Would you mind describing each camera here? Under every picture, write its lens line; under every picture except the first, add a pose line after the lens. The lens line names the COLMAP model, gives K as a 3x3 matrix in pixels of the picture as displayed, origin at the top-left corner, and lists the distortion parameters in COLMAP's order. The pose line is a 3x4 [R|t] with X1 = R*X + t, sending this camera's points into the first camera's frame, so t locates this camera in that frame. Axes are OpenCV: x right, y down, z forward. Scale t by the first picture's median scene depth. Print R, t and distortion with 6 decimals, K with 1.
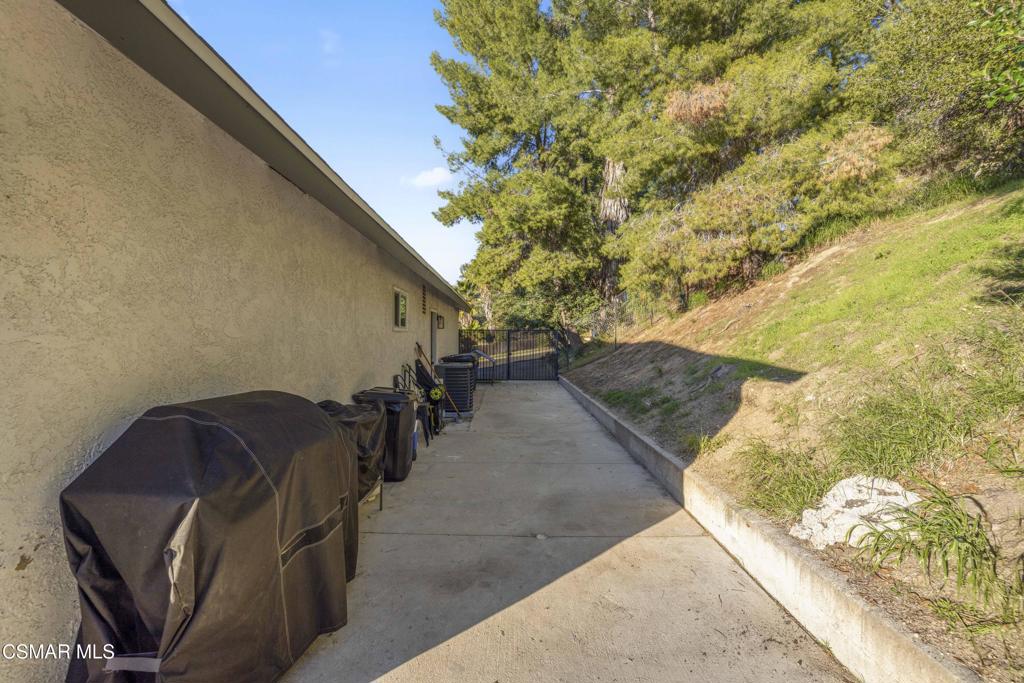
lens RADIAL K [[437.5, 0, 513.0], [0, 437.5, 340.4], [0, 0, 1]] dist [-0.002778, -0.000411]
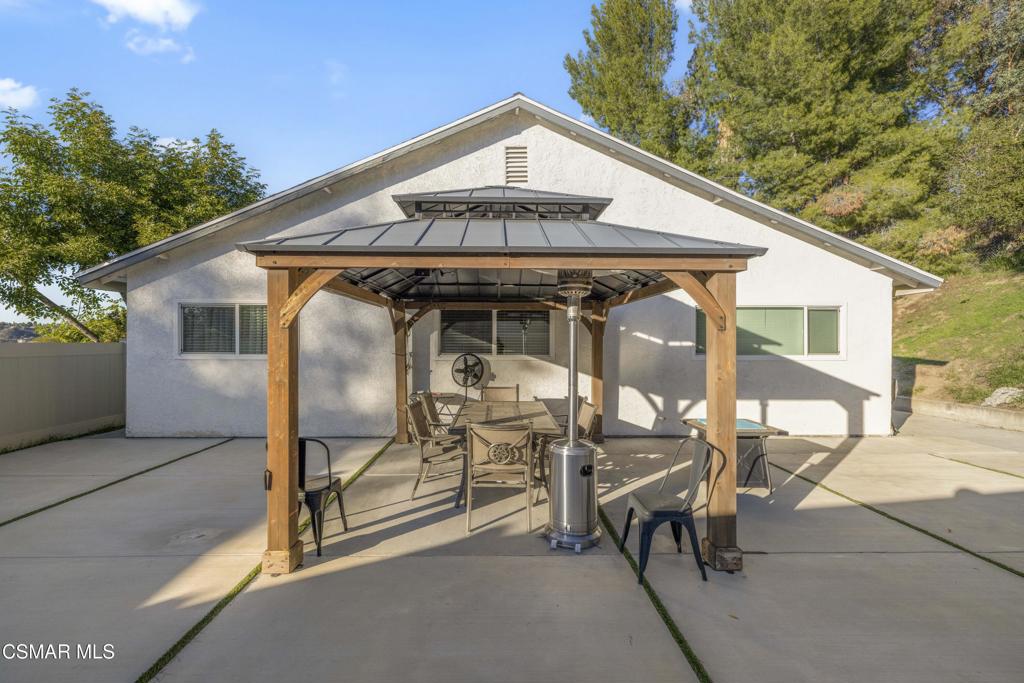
lens RADIAL K [[437.5, 0, 510.5], [0, 437.5, 343.2], [0, 0, 1]] dist [-0.002778, -0.000411]
pose [[0.999929, -0.006195, 0.010216, -0.977643], [0.006184, 0.999980, 0.001045, -0.021913], [-0.010222, -0.000982, 0.999947, -0.746783]]
